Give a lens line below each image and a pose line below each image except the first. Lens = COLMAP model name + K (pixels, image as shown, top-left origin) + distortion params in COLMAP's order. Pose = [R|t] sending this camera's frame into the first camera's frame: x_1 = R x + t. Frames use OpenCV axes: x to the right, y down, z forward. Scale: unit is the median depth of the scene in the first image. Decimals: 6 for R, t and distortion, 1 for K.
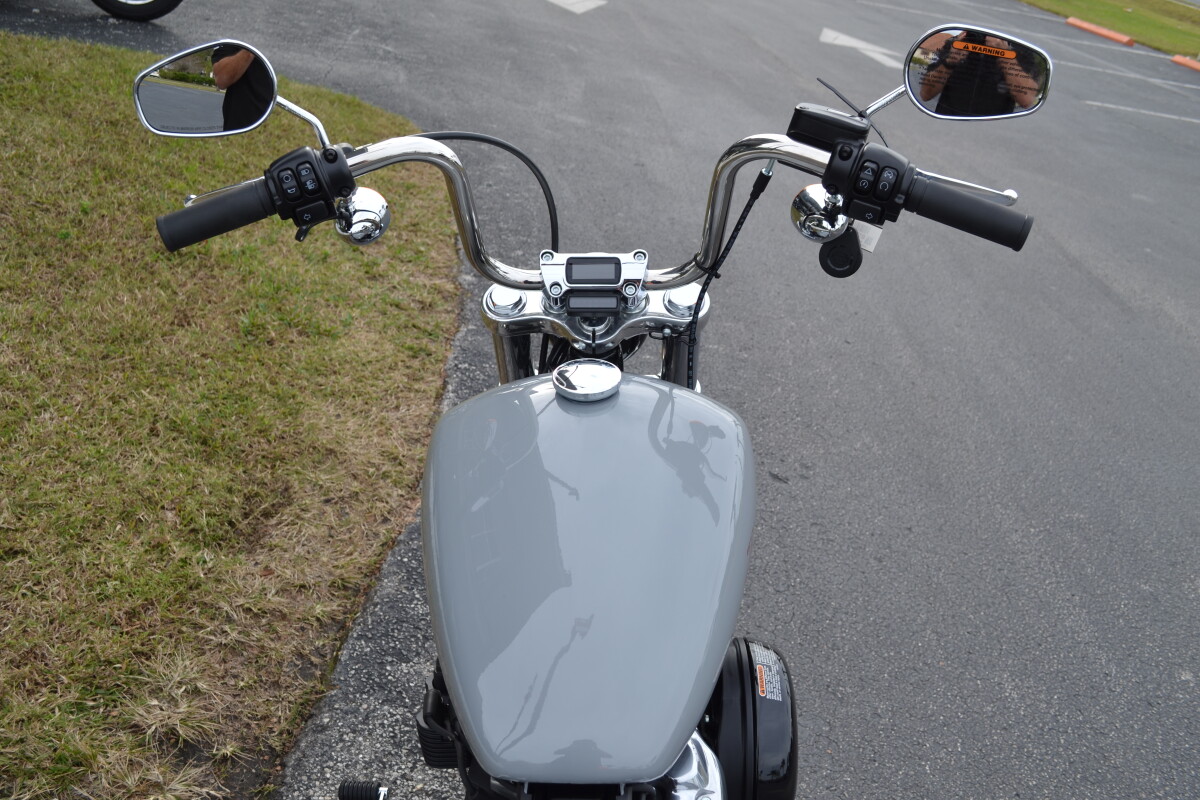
lens RADIAL K [[1169.2, 0, 572.5], [0, 1169.2, 397.8], [0, 0, 1]] dist [-0.069041, 0.019686]
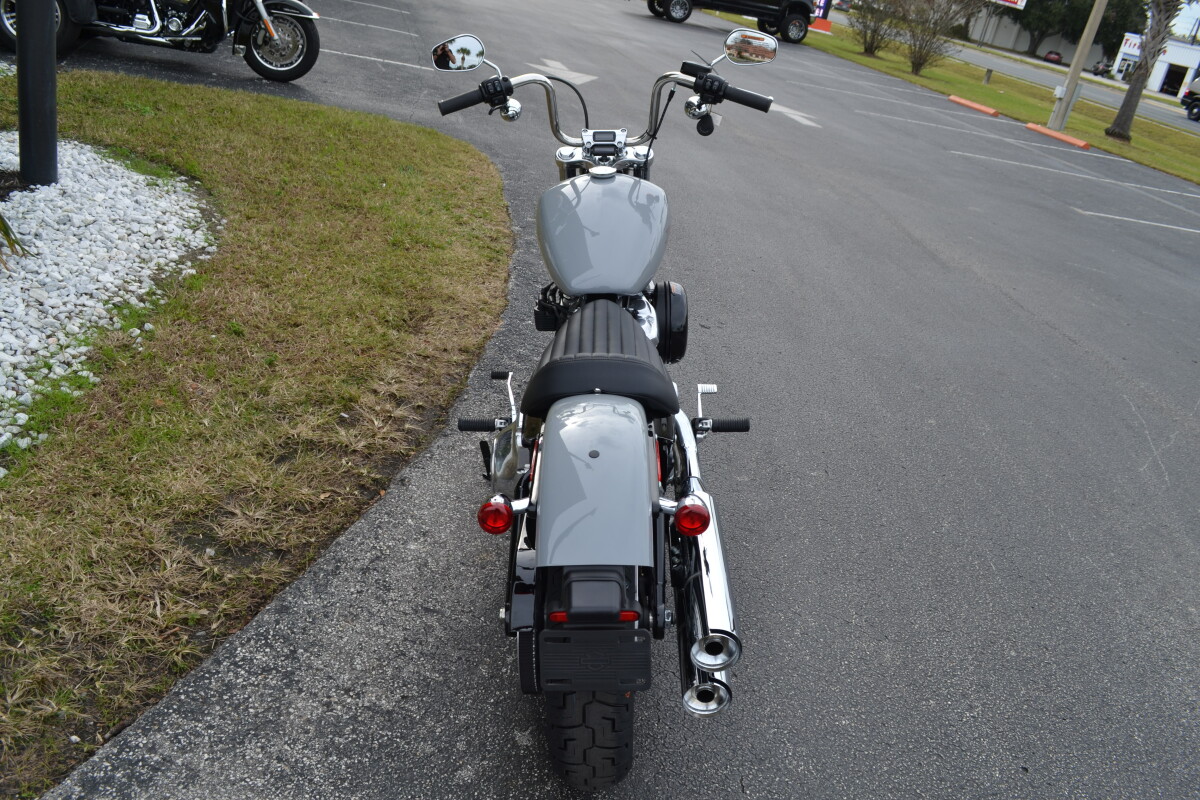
lens RADIAL K [[978.2, 0, 573.3], [0, 978.2, 402.4], [0, 0, 1]] dist [-0.076416, -0.006442]
pose [[0.999973, -0.002709, 0.006874, -0.041468], [0.002851, 0.999782, -0.020660, 0.324326], [-0.006817, 0.020679, 0.999763, -0.669539]]
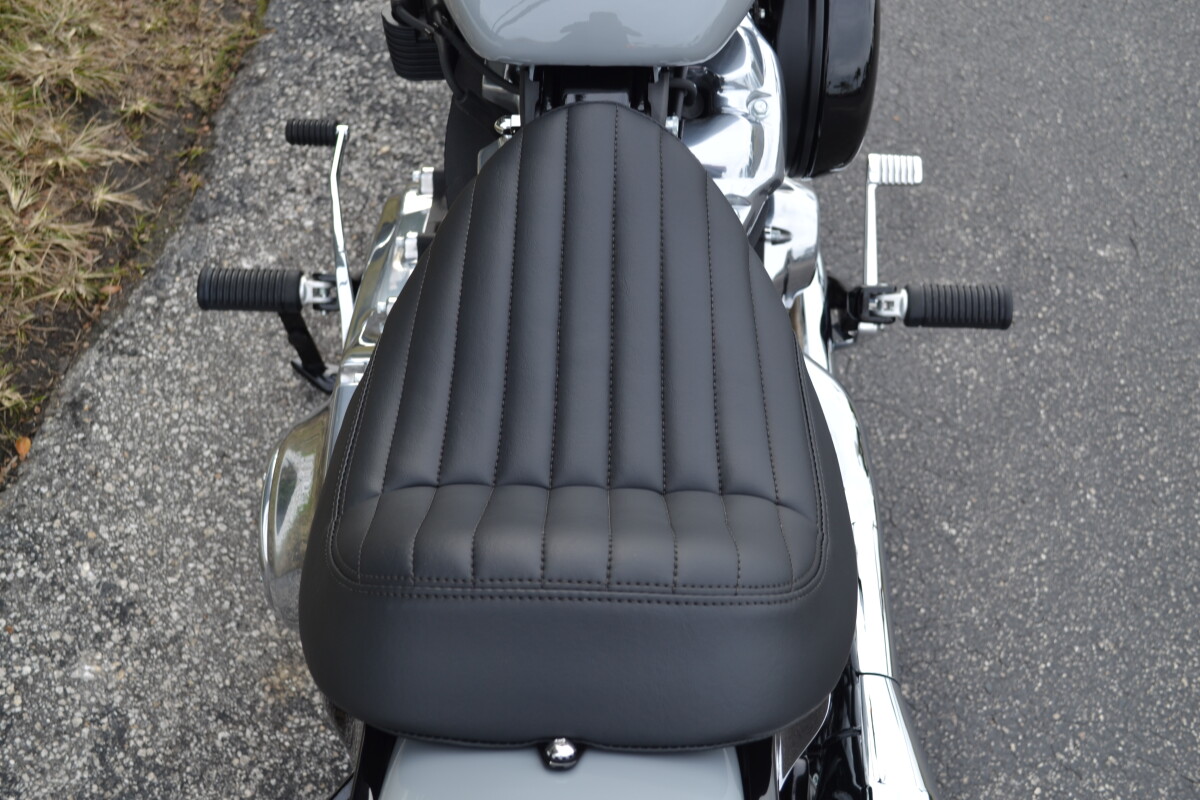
lens RADIAL K [[1452.0, 0, 568.3], [0, 1452.0, 399.5], [0, 0, 1]] dist [-0.025049, -0.031736]
pose [[0.999984, -0.000813, 0.005566, -0.010877], [-0.001632, 0.904960, 0.425494, 0.062821], [-0.005383, -0.425496, 0.904944, 0.019015]]
